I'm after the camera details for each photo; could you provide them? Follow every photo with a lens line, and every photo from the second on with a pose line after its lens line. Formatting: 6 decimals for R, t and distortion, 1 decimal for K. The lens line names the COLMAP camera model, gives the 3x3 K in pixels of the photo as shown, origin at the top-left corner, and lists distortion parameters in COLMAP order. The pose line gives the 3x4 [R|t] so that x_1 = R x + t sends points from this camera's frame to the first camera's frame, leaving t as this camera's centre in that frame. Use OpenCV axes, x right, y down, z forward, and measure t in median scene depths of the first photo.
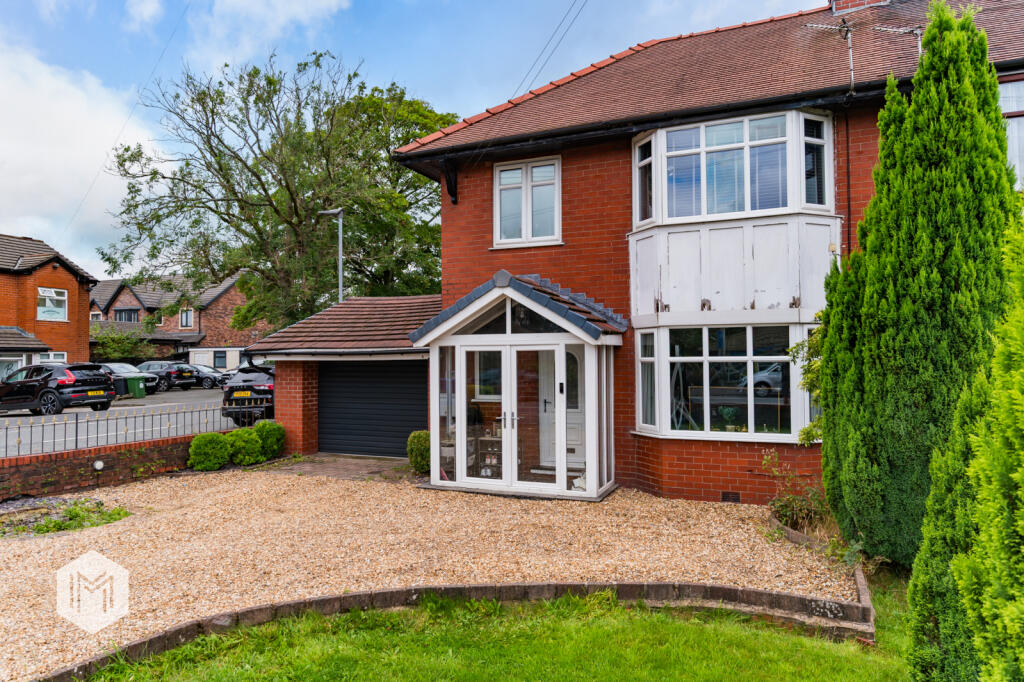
lens RADIAL K [[664.8, 0, 512.5], [0, 664.8, 346.5], [0, 0, 1]] dist [-0.031083, -0.002049]
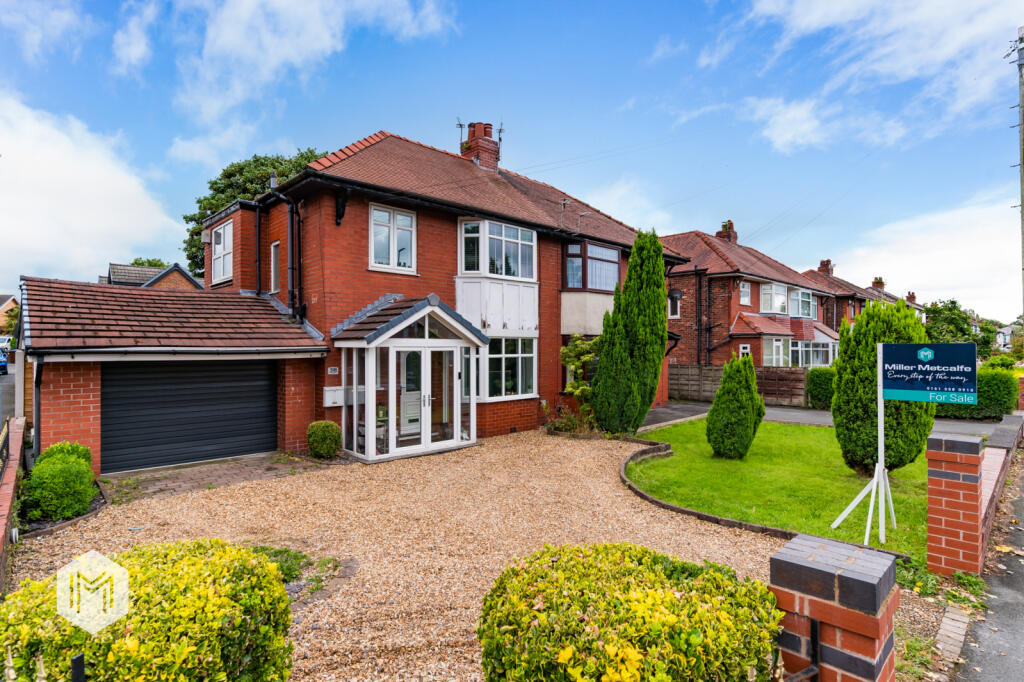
lens RADIAL K [[526.0, 0, 511.7], [0, 526.0, 341.0], [0, 0, 1]] dist [-0.000806, -0.000115]
pose [[0.376421, 0.020210, 0.926228, -0.964593], [-0.013012, 0.999779, -0.016527, 0.001985], [-0.926357, -0.005831, 0.376601, 0.420175]]
